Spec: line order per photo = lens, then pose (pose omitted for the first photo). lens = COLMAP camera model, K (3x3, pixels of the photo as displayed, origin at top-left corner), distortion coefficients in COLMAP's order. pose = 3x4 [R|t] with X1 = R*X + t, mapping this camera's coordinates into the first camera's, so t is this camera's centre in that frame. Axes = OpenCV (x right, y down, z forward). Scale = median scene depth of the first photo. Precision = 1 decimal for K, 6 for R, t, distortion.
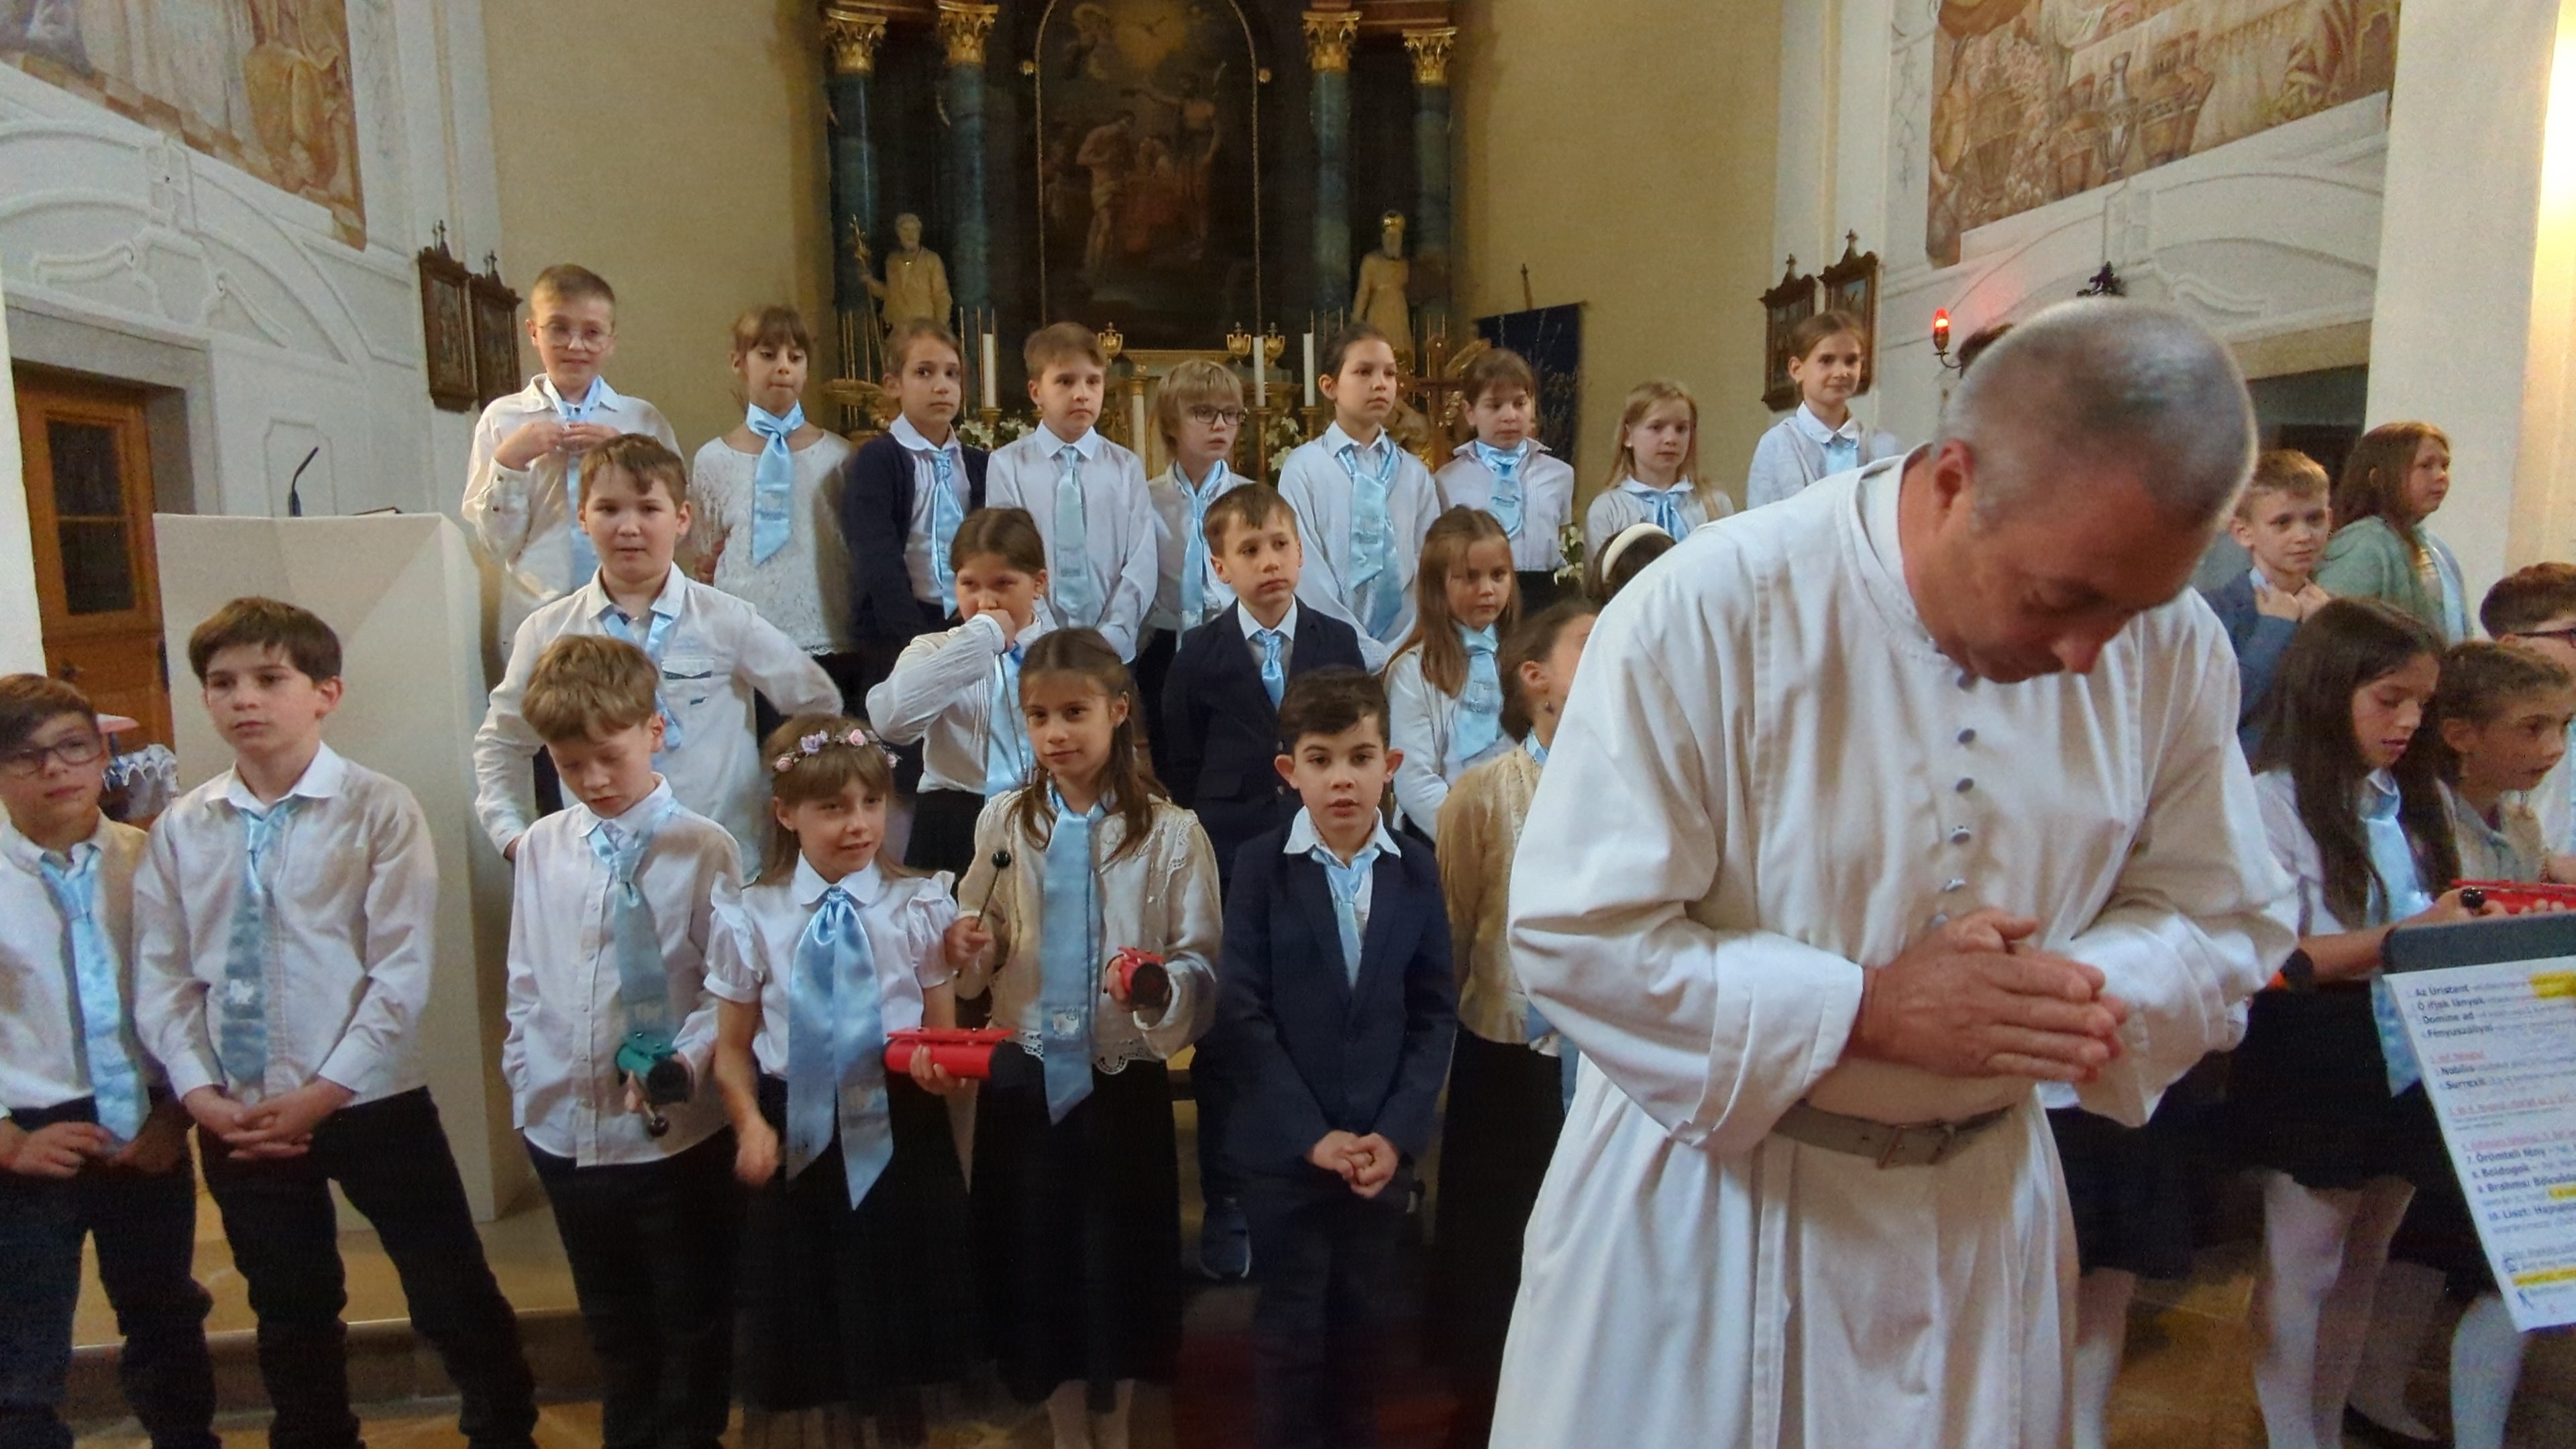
lens RADIAL K [[1529.3, 0, 1296.8], [0, 1529.3, 725.5], [0, 0, 1]] dist [0.006323, -0.004050]
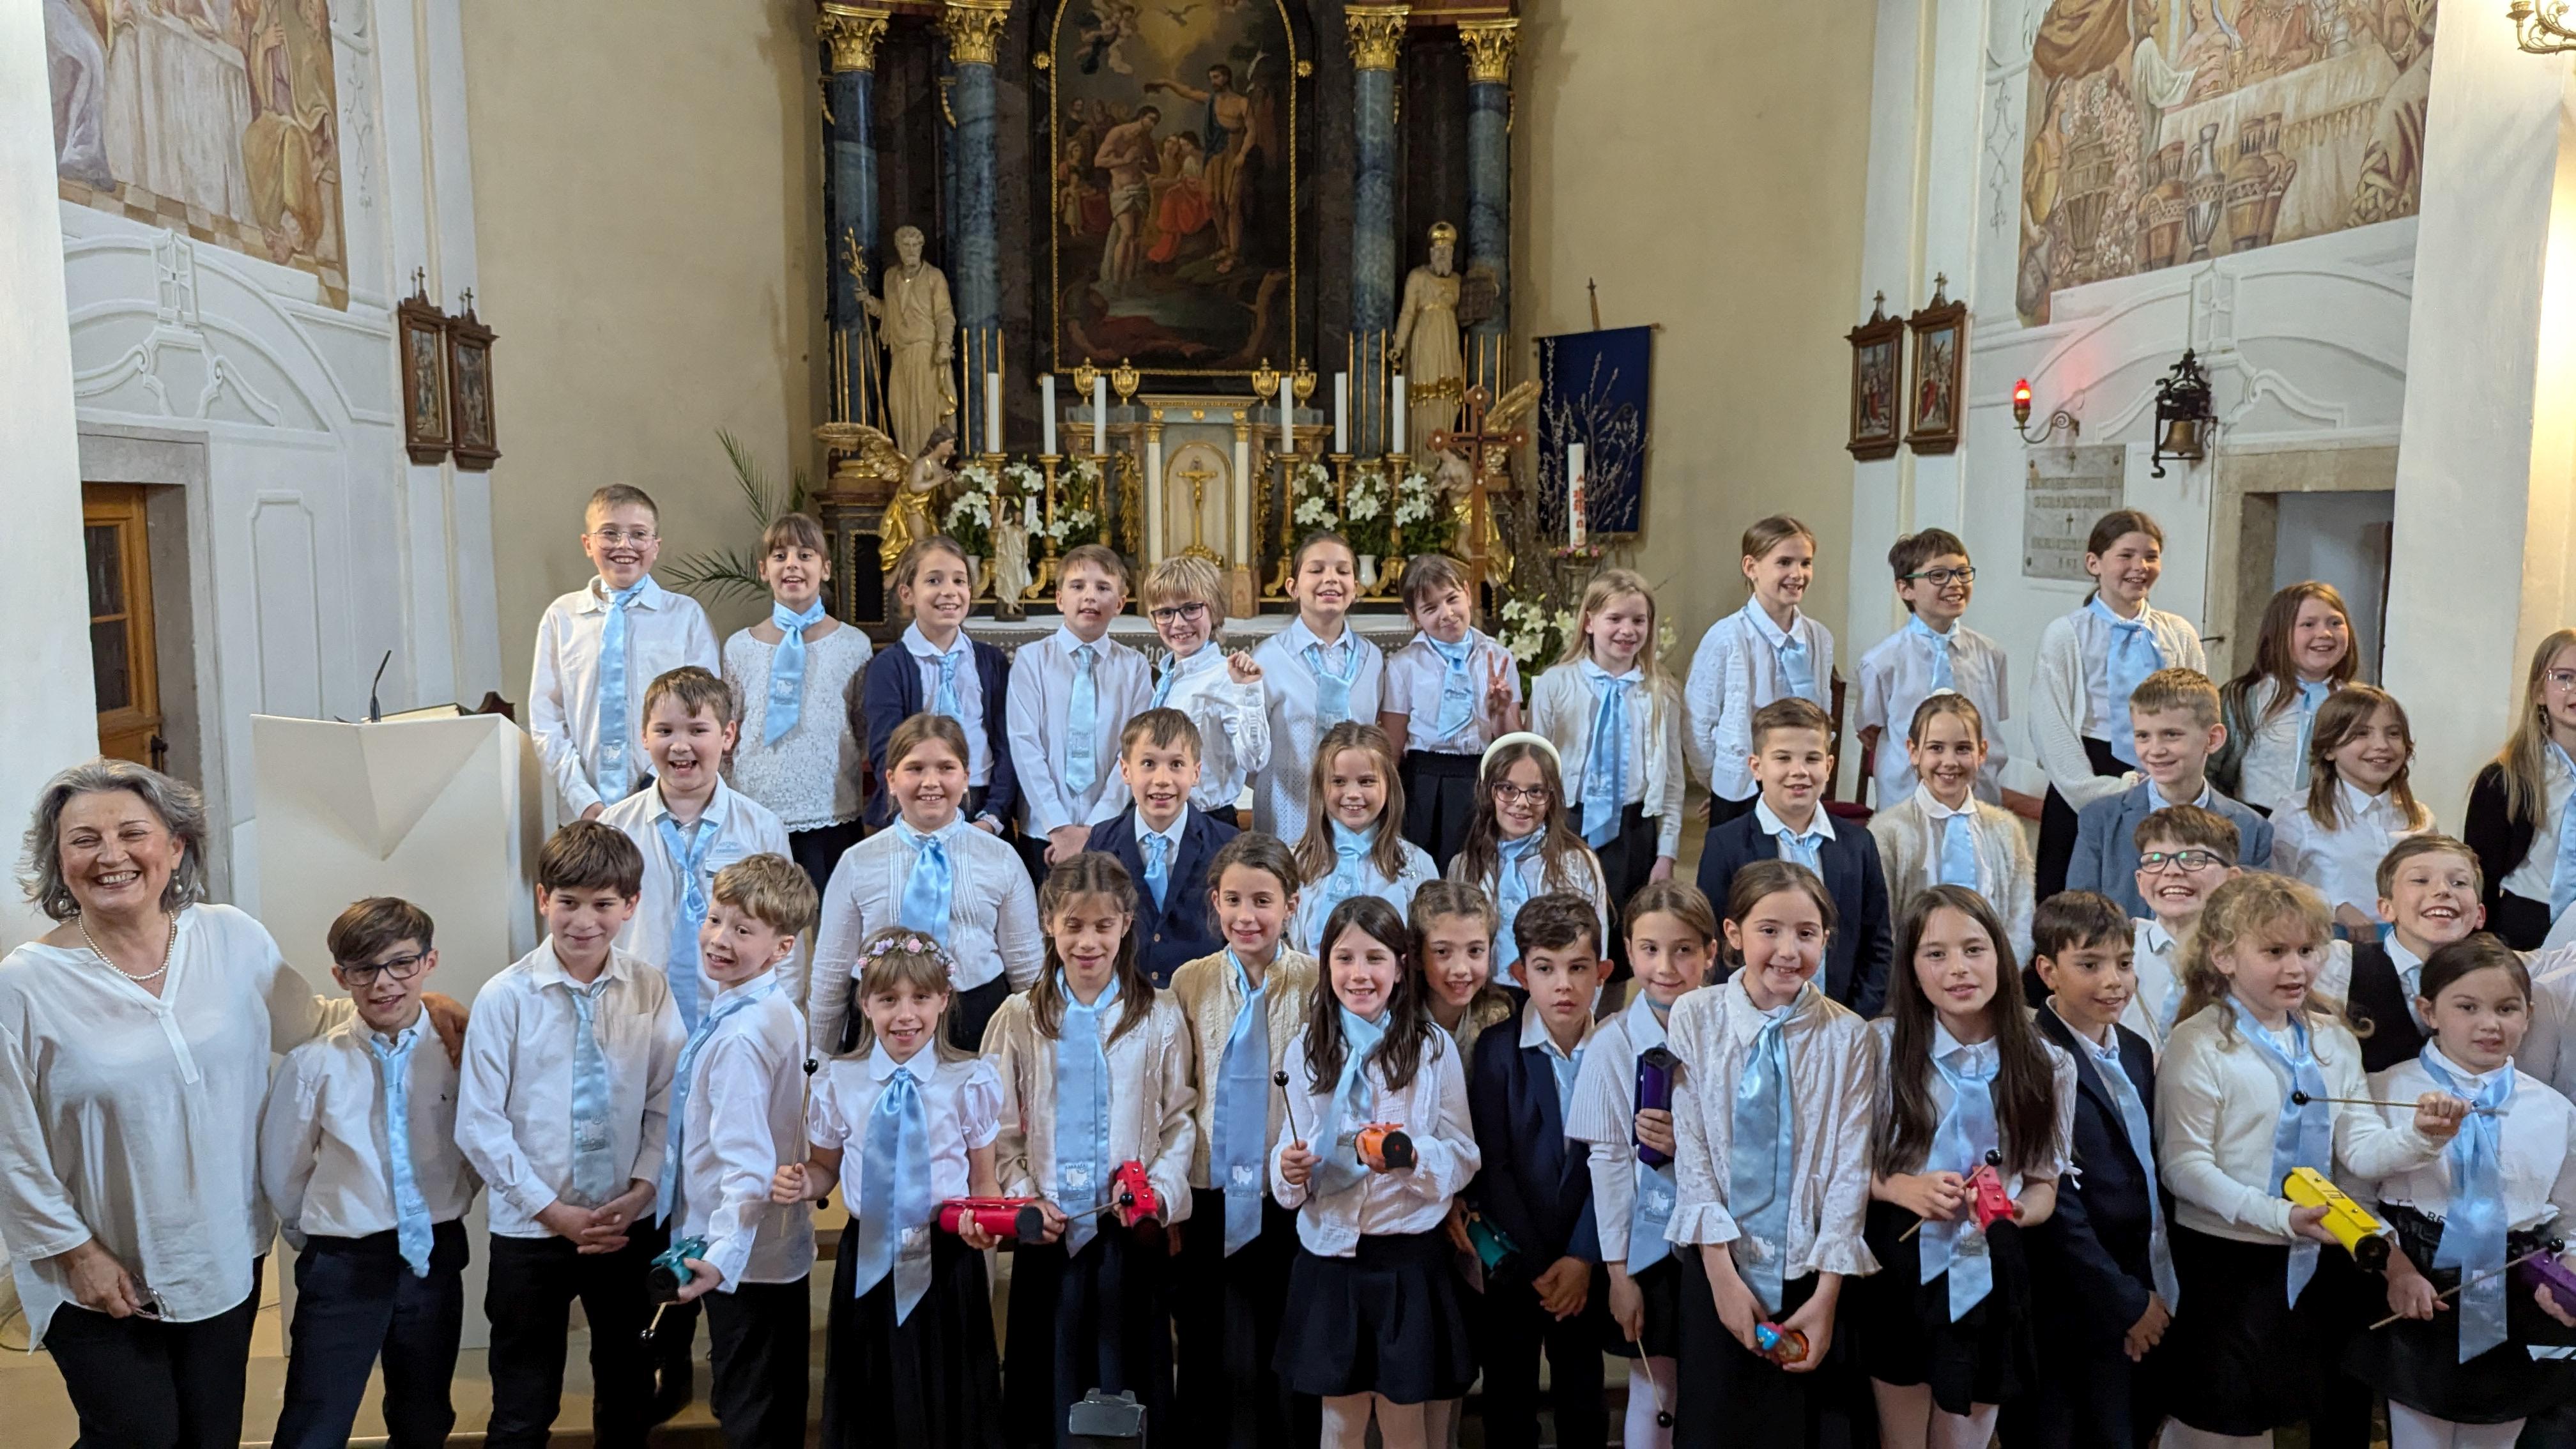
lens RADIAL K [[1822.2, 0, 1280.6], [0, 1822.2, 722.3], [0, 0, 1]] dist [0.065980, -0.061981]
pose [[0.999046, 0.018952, -0.039354, 0.019921], [-0.019353, 0.999764, -0.009841, -0.039665], [0.039158, 0.010594, 0.999177, -0.099988]]
